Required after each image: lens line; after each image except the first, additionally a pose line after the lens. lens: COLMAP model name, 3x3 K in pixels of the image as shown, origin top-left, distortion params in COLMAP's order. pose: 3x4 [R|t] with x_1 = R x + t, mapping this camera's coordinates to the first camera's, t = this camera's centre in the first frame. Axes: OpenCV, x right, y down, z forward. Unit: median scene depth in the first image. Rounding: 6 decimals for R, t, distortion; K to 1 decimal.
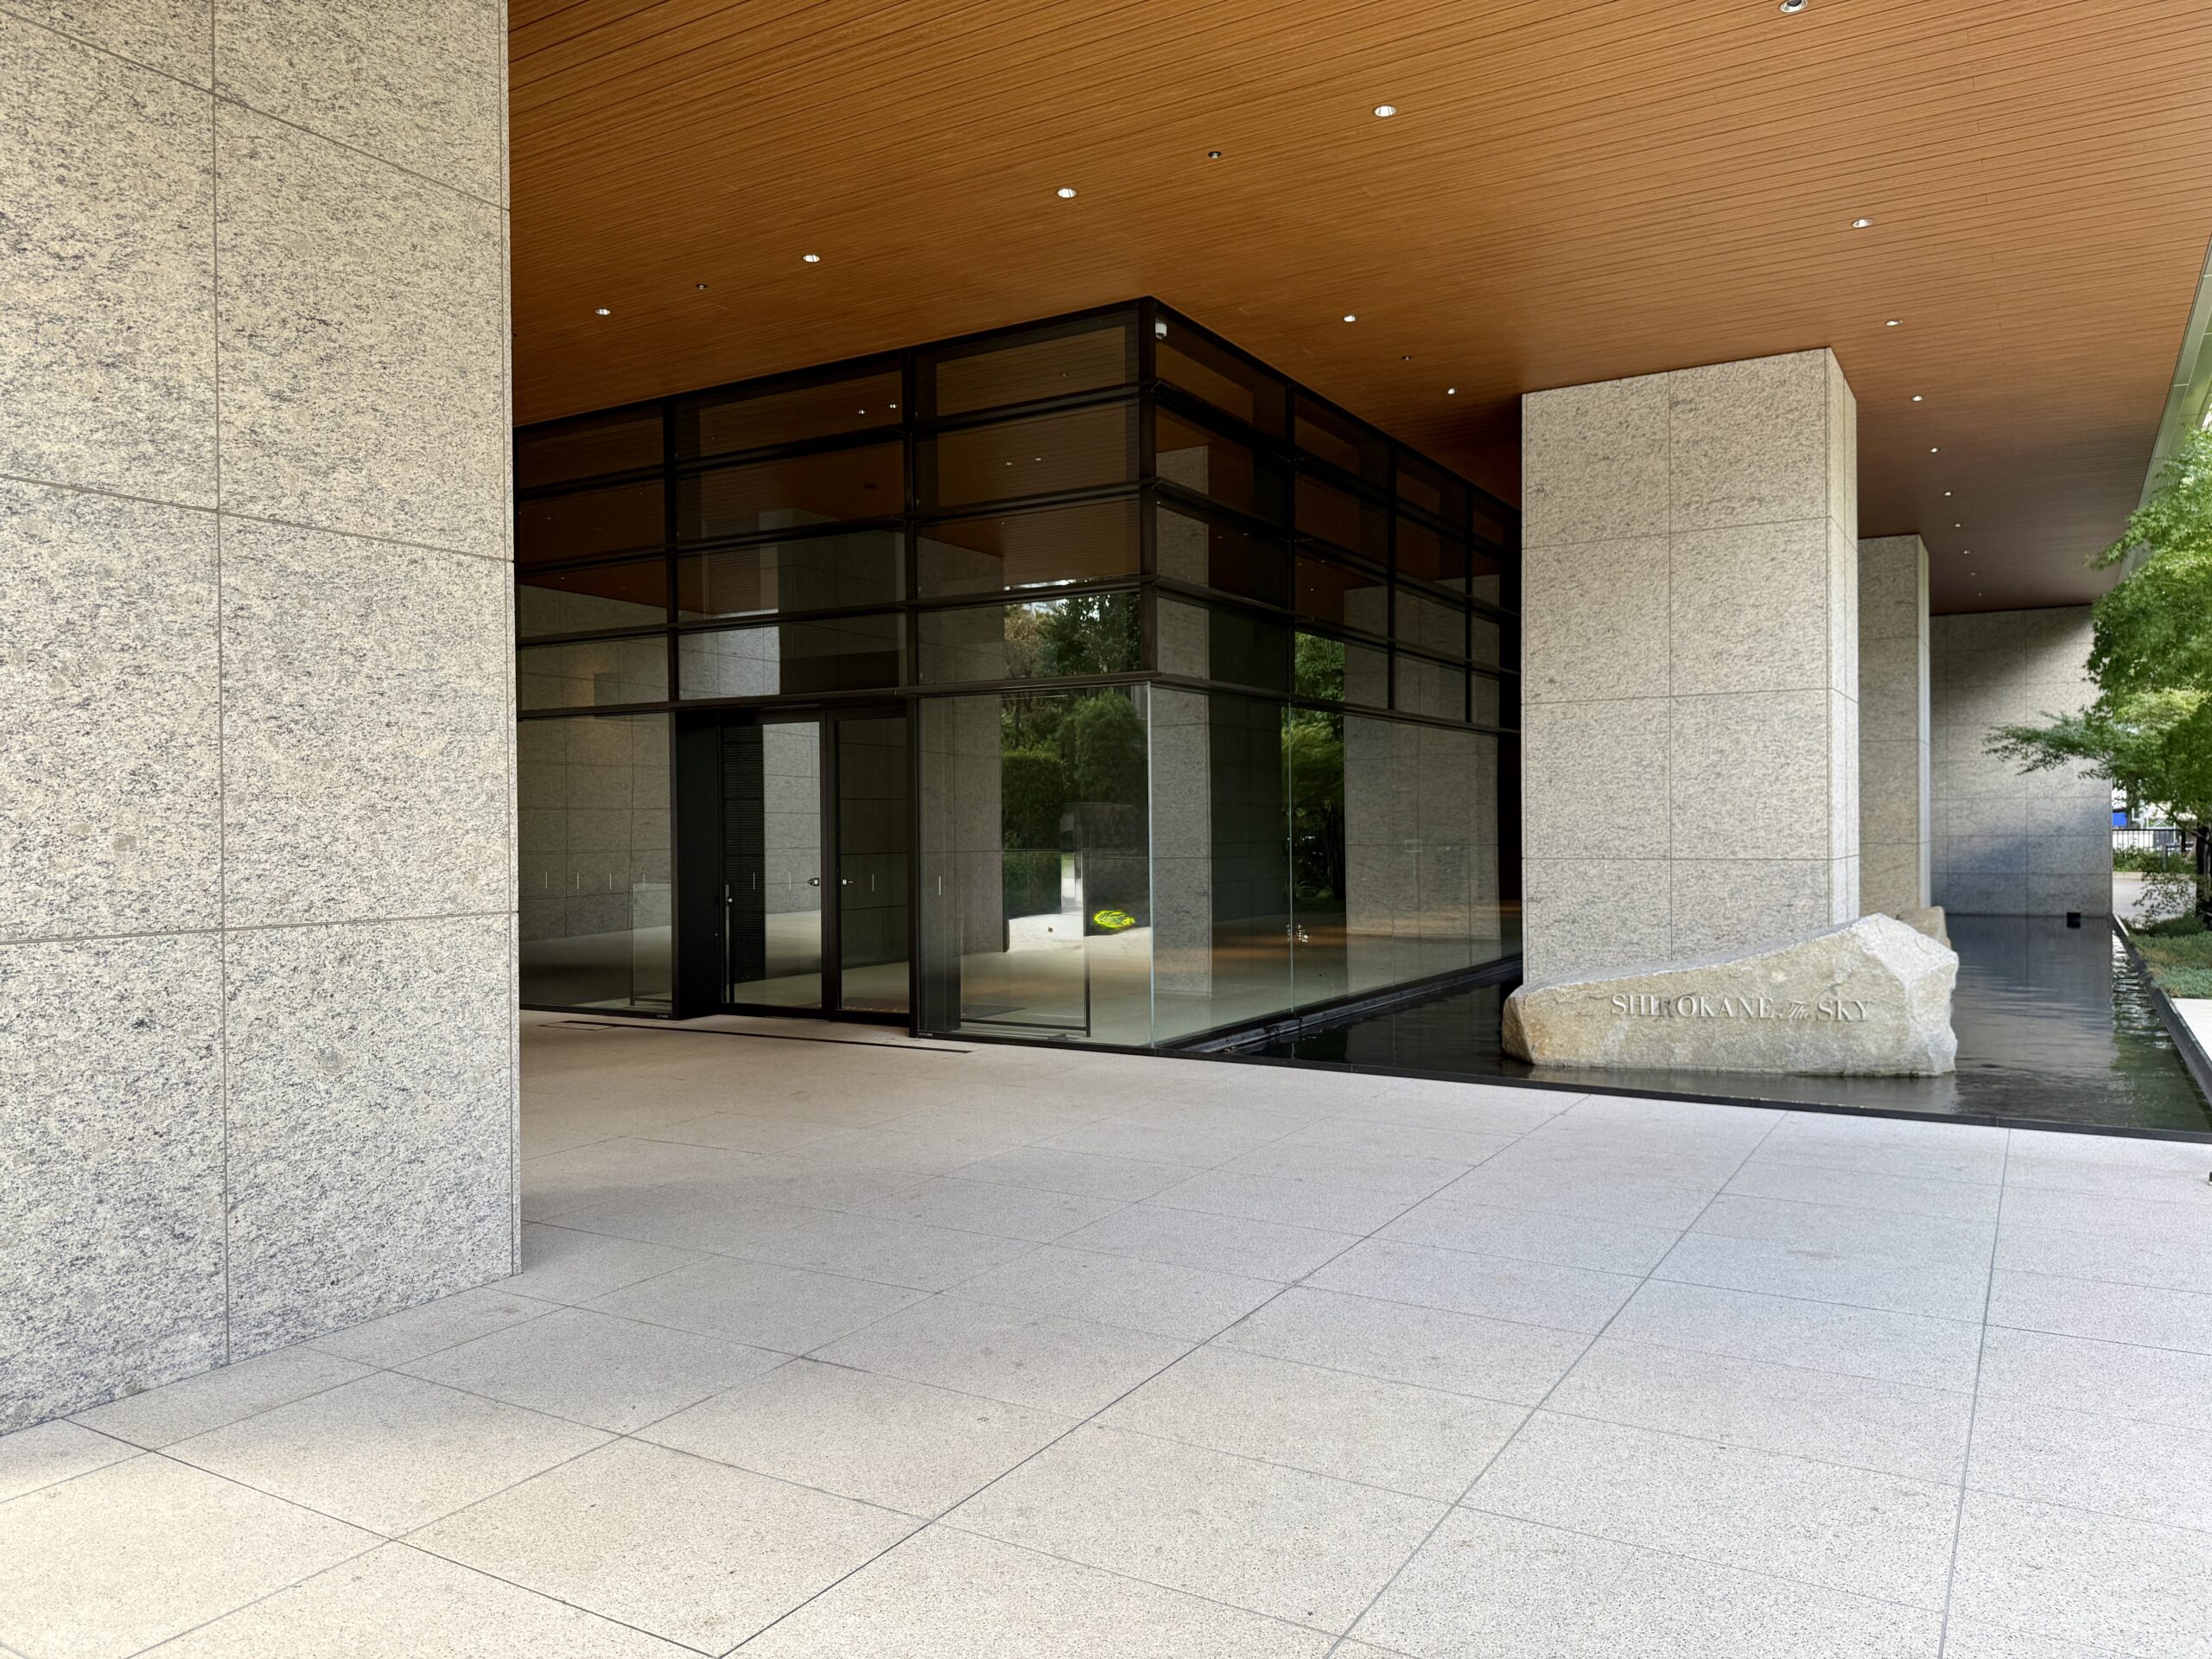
lens RADIAL K [[1571.5, 0, 1106.3], [0, 1571.5, 833.6], [0, 0, 1]] dist [0.021380, -0.024068]
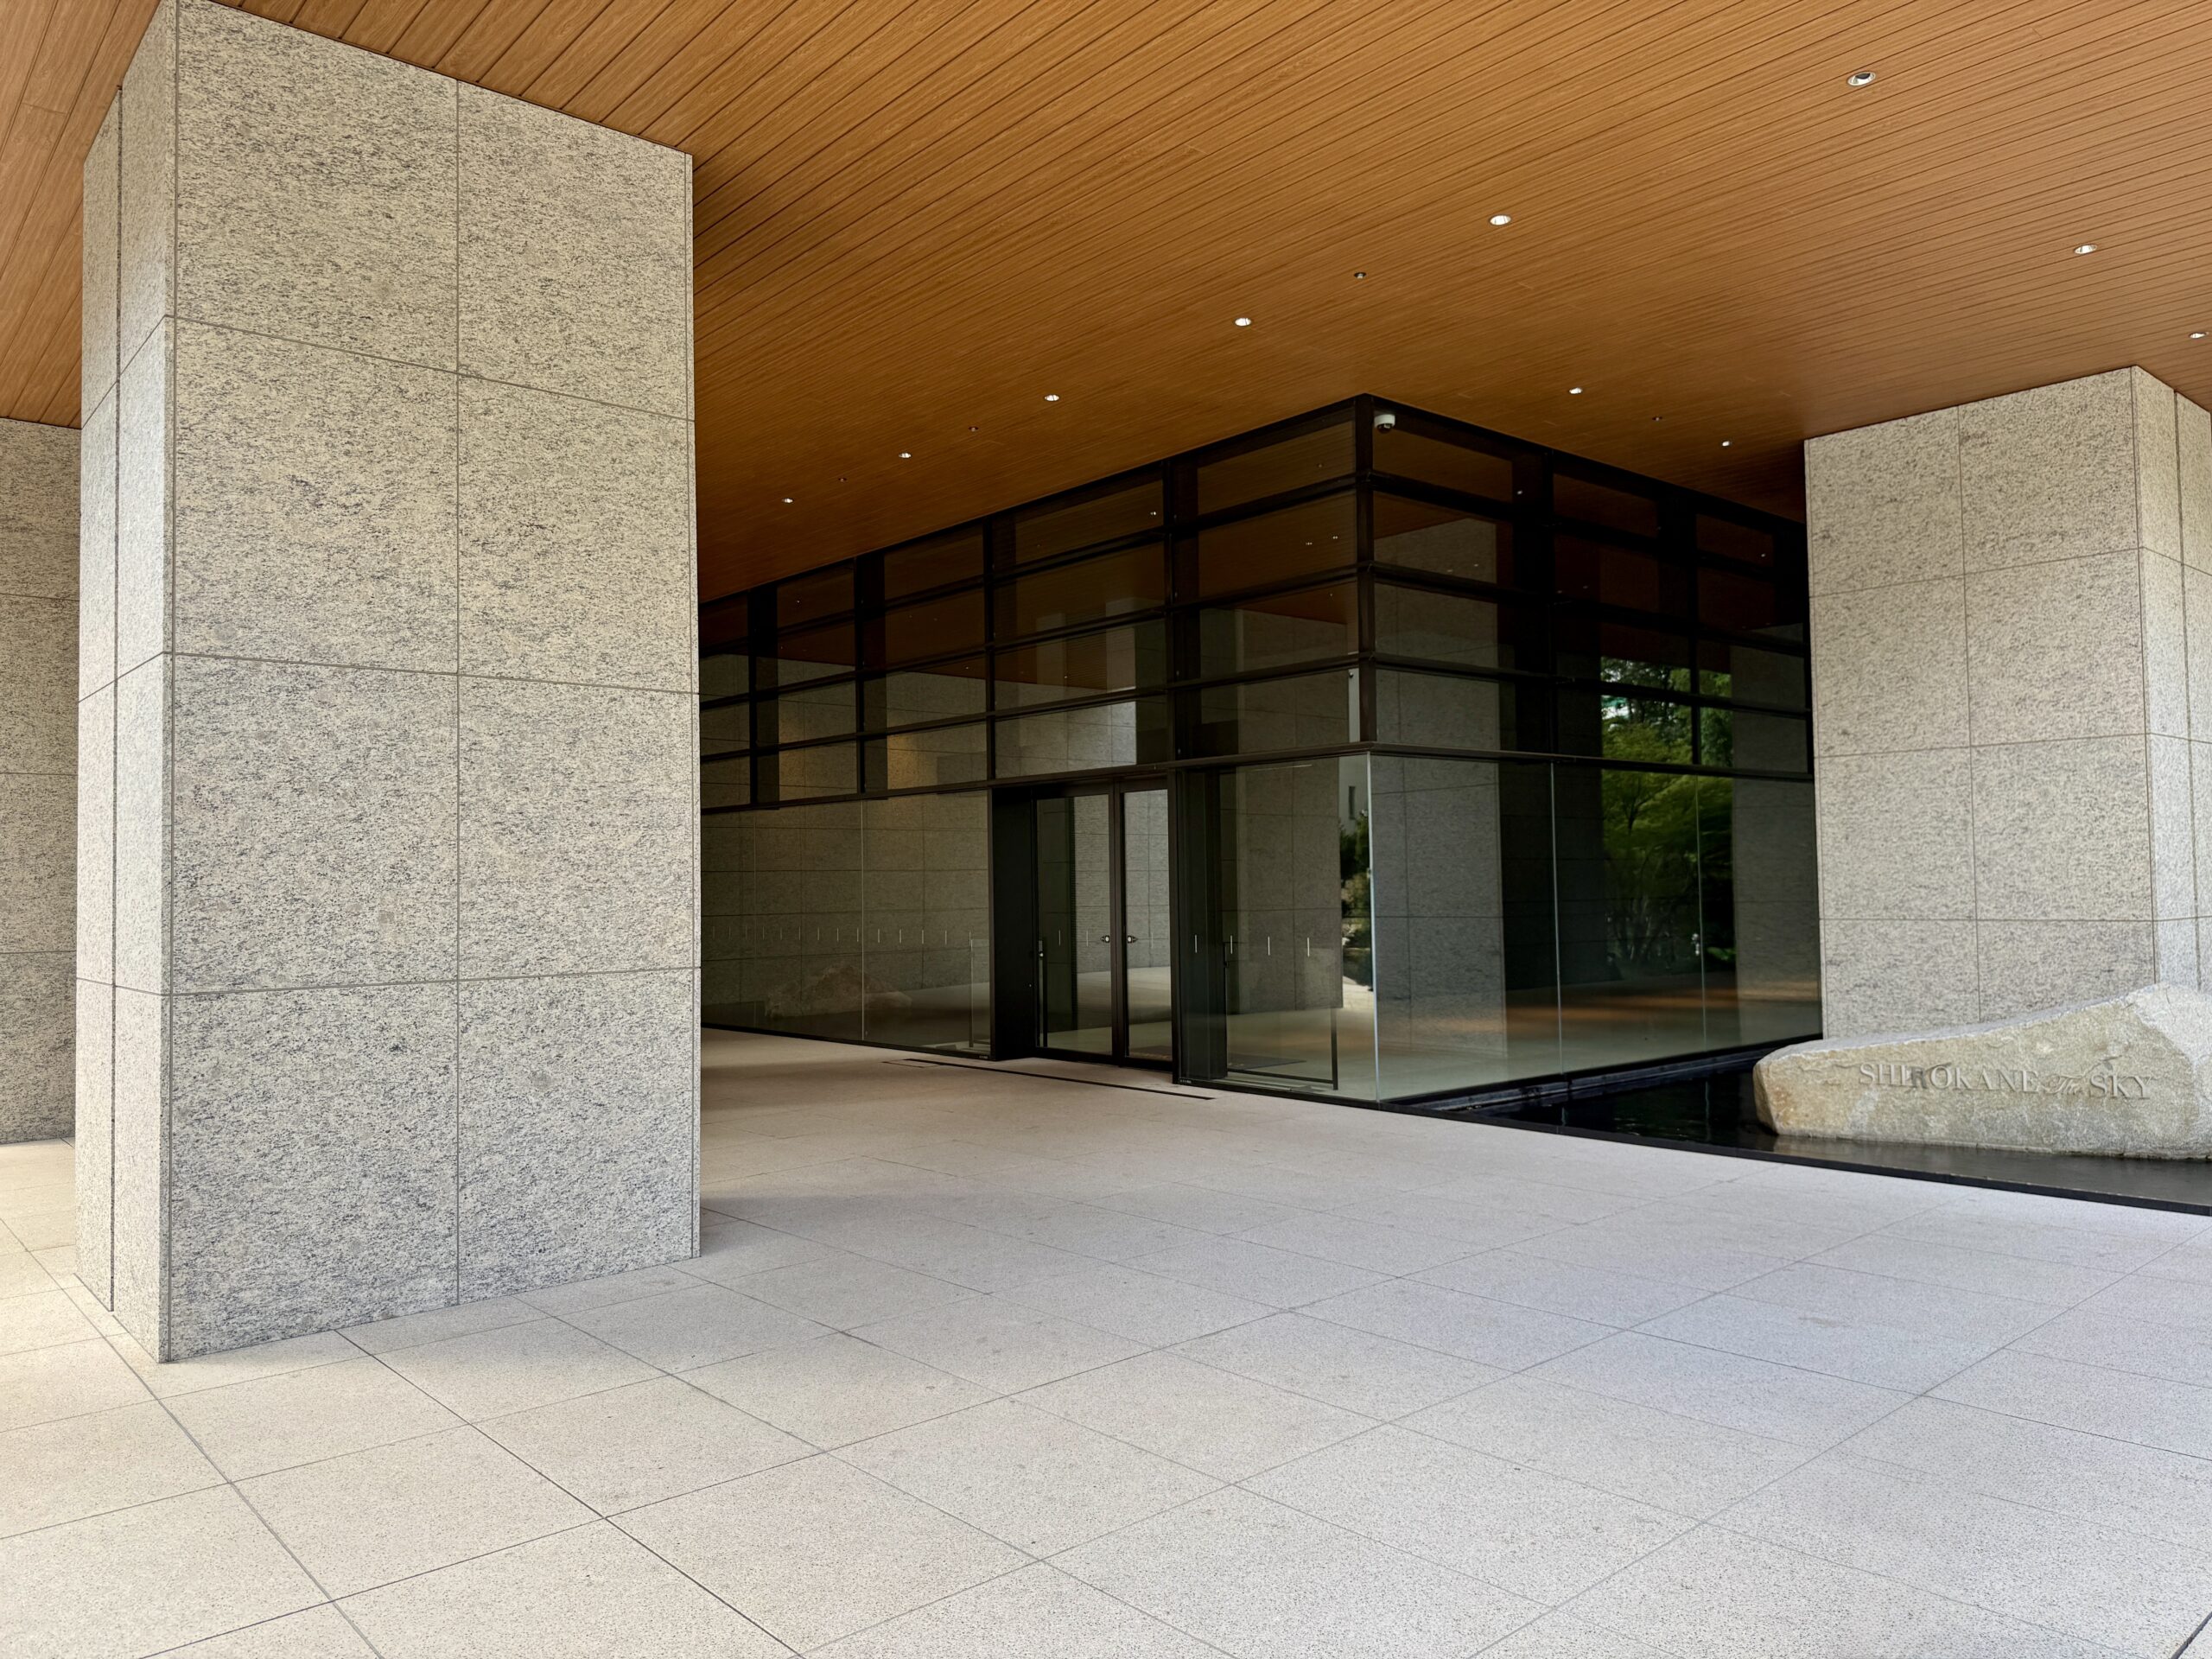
lens RADIAL K [[1571.5, 0, 1110.8], [0, 1571.5, 827.3], [0, 0, 1]] dist [0.021380, -0.024068]
pose [[0.952604, -0.018059, -0.303678, 0.329074], [0.006452, 0.999211, -0.039182, -0.011774], [0.304146, 0.035365, 0.951969, -0.106399]]
